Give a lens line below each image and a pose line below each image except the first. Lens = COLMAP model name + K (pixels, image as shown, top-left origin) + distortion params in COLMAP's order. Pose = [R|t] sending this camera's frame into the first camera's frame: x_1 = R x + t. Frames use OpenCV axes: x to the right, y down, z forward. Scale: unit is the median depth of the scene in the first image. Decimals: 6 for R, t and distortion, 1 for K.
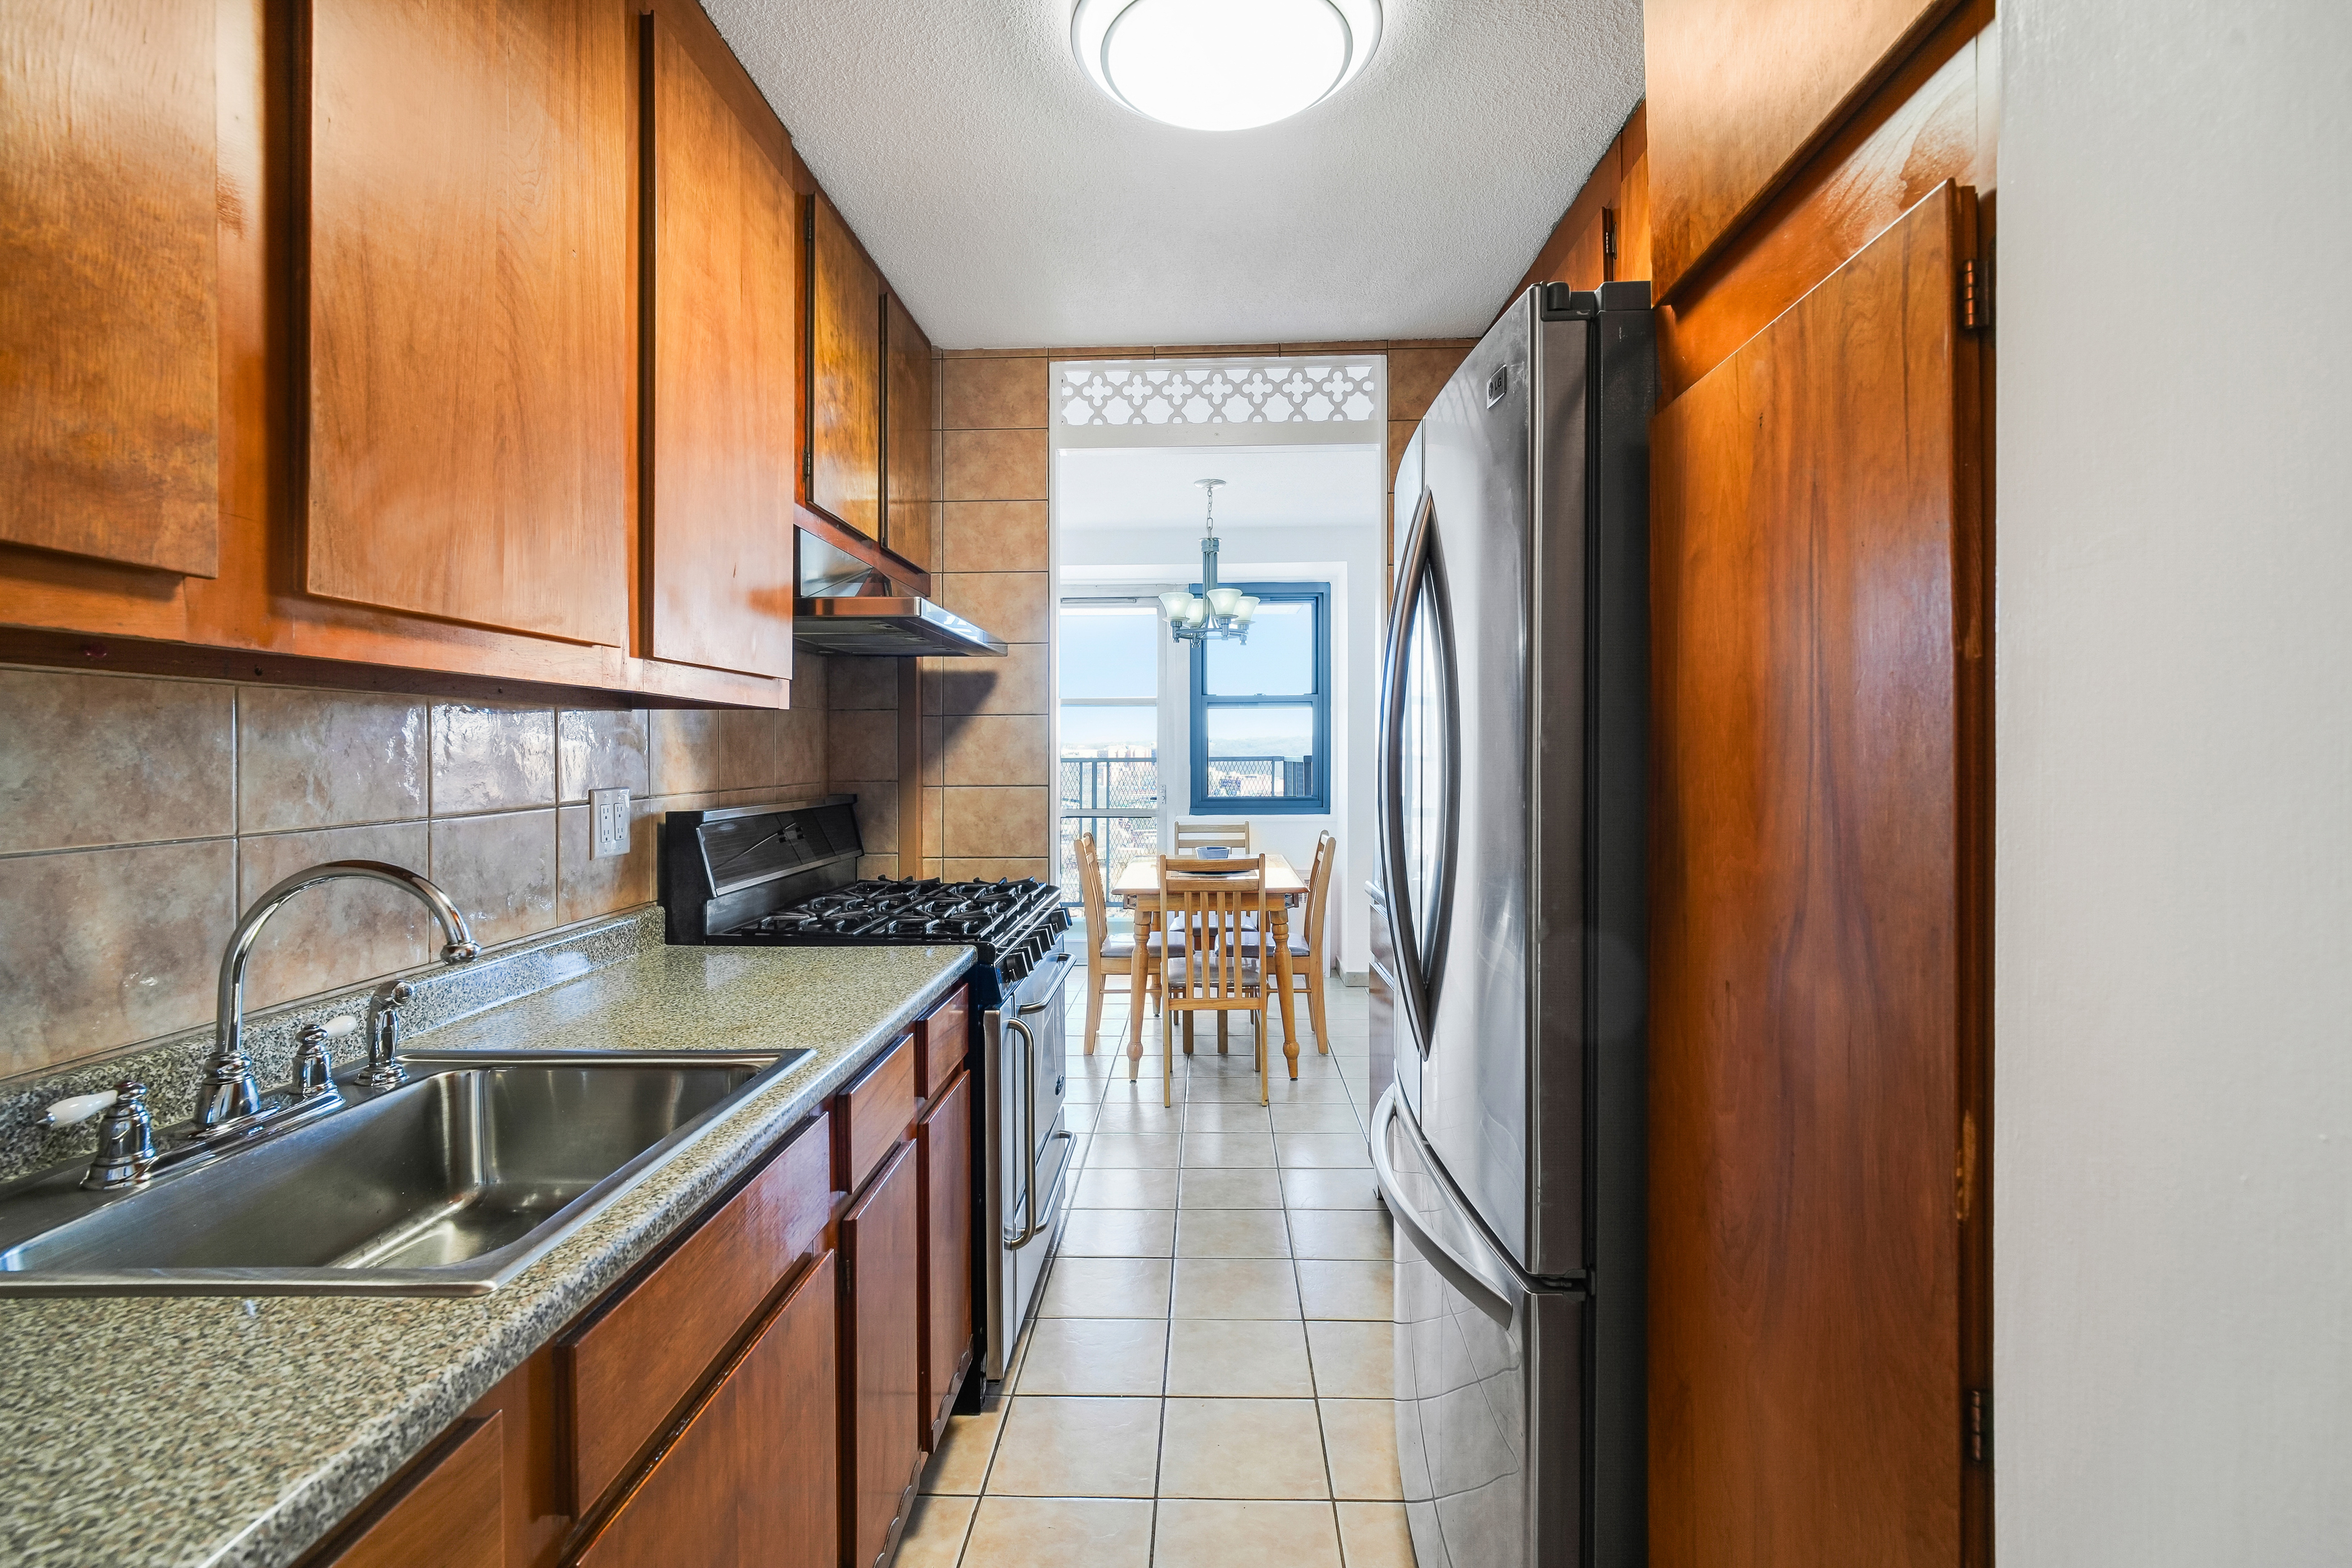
lens RADIAL K [[1101.8, 0, 1171.7], [0, 1101.8, 750.0], [0, 0, 1]] dist [-0.004475, 0.006401]
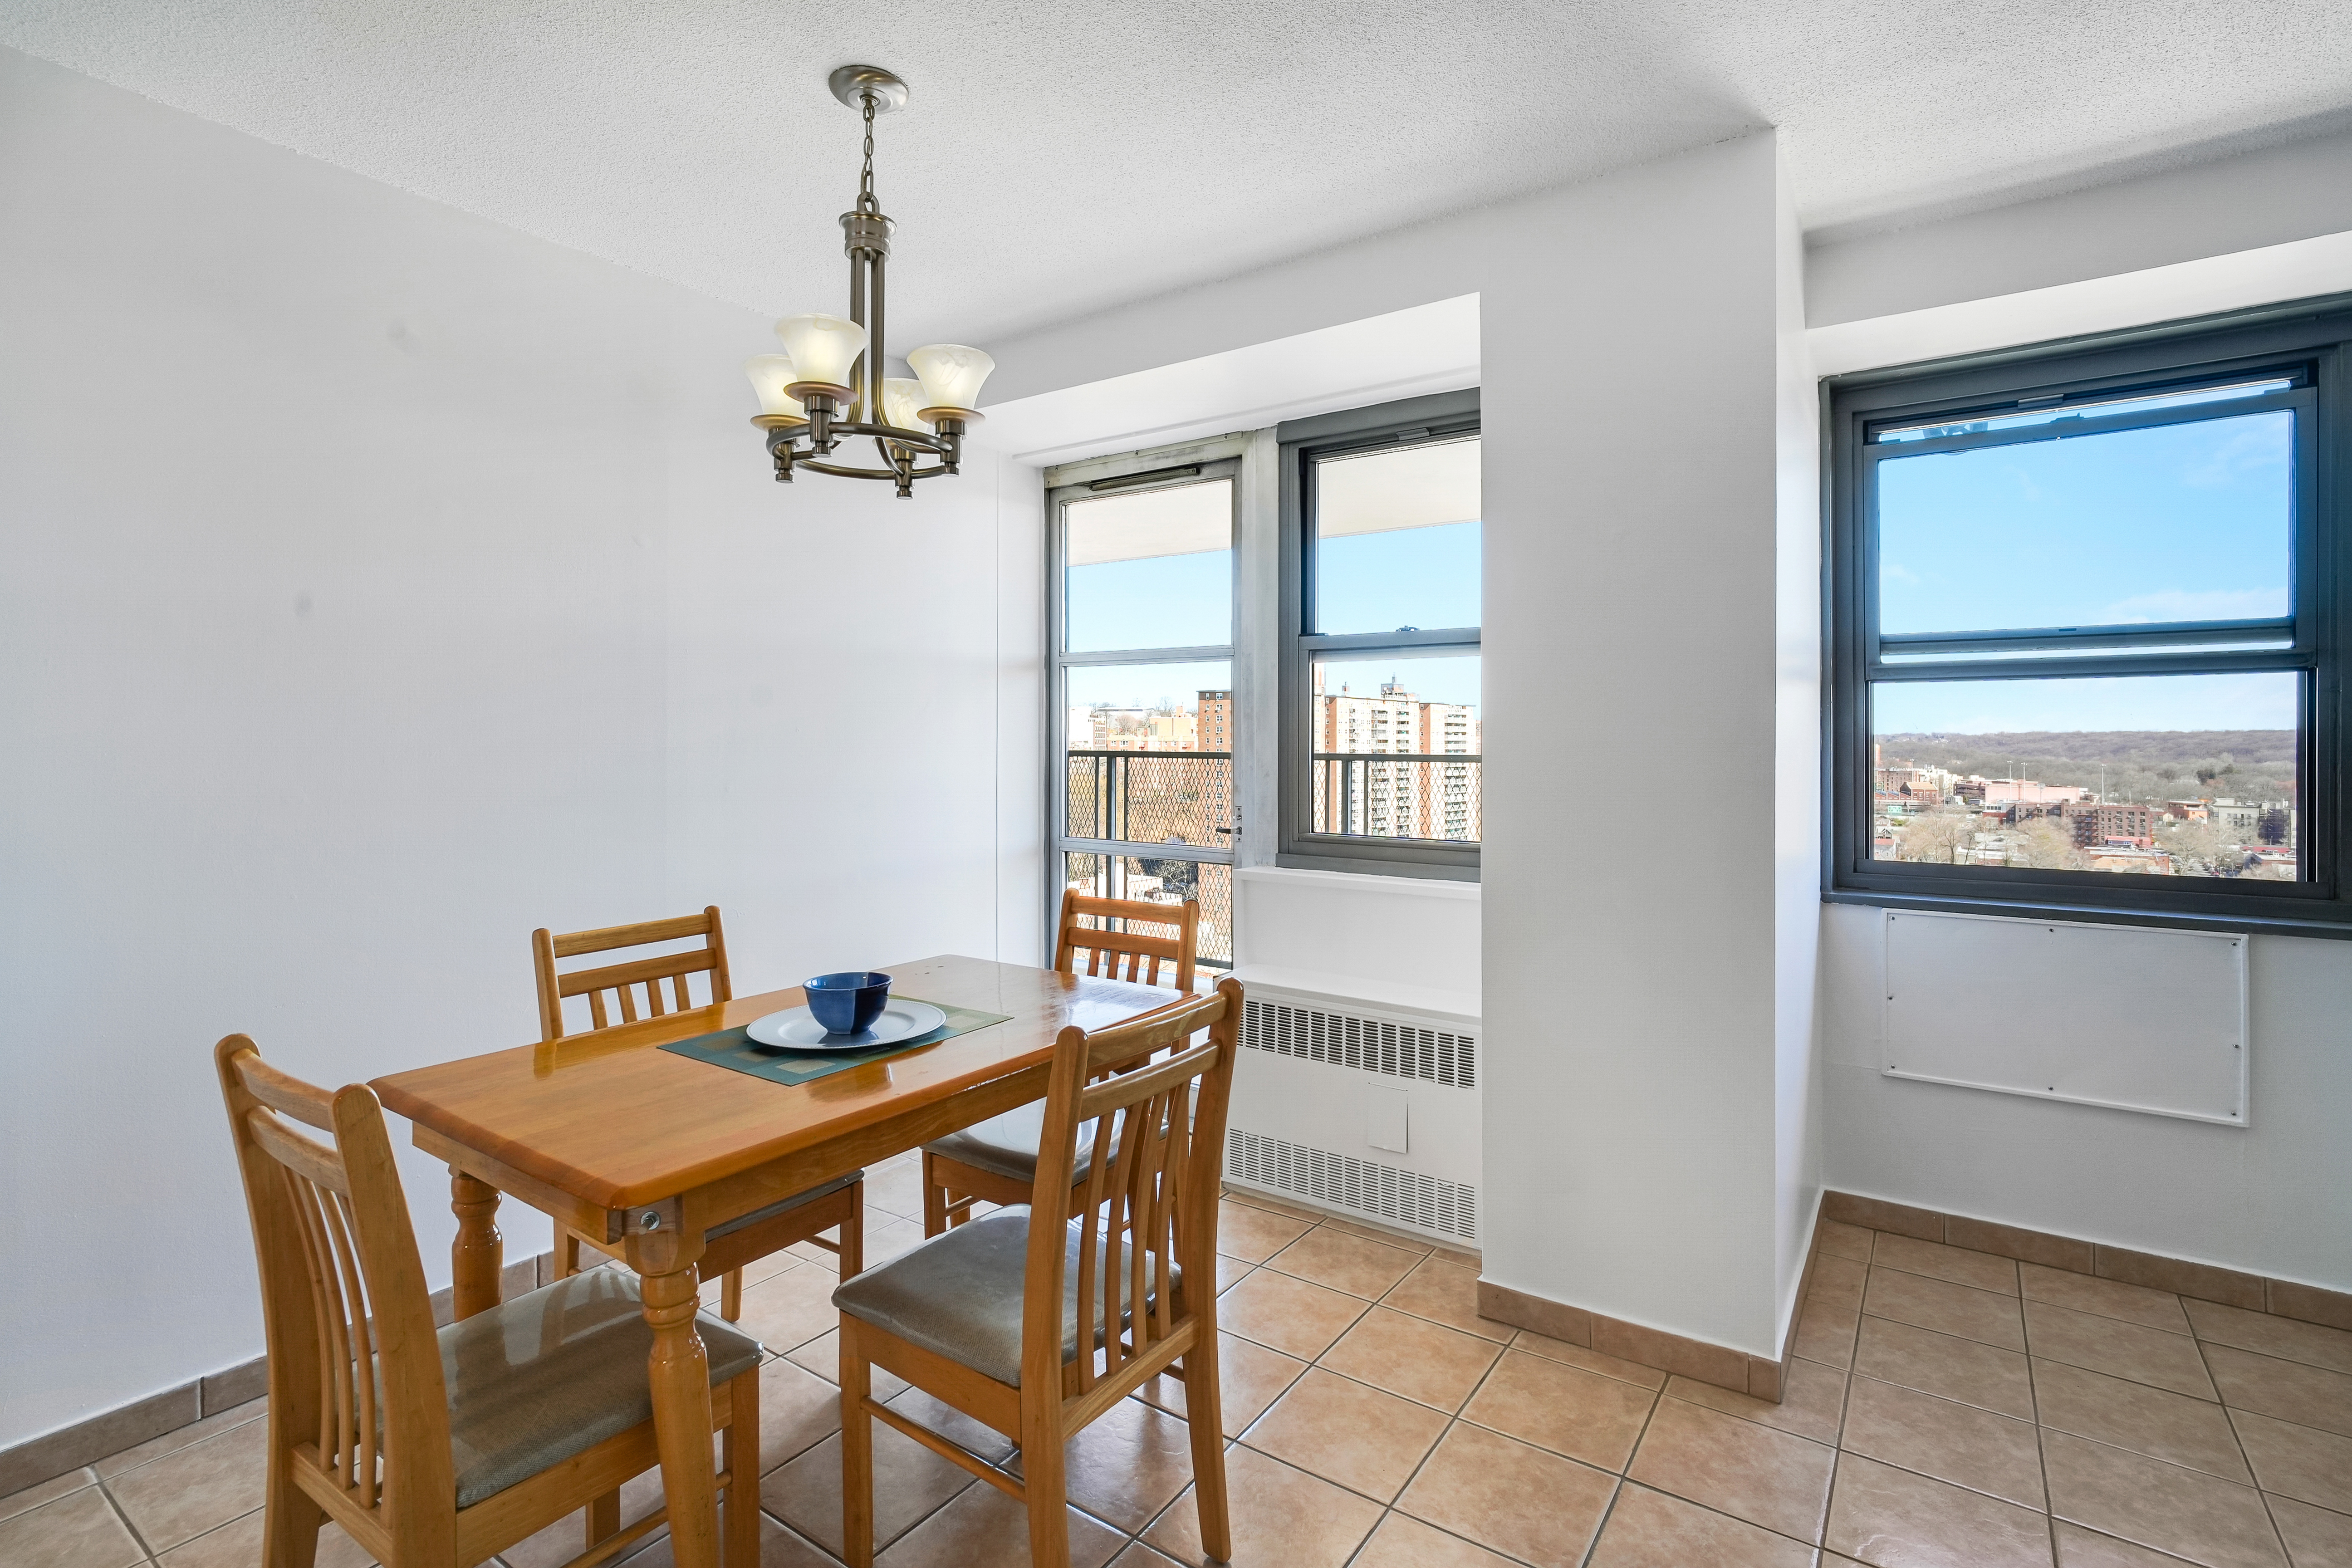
lens RADIAL K [[1115.4, 0, 1179.3], [0, 1115.4, 735.2], [0, 0, 1]] dist [-0.002992, 0.001595]
pose [[0.843208, 0.006199, -0.537552, 1.683568], [-0.010332, 0.999936, -0.004675, 0.010578], [0.537488, 0.009496, 0.843218, 3.318942]]
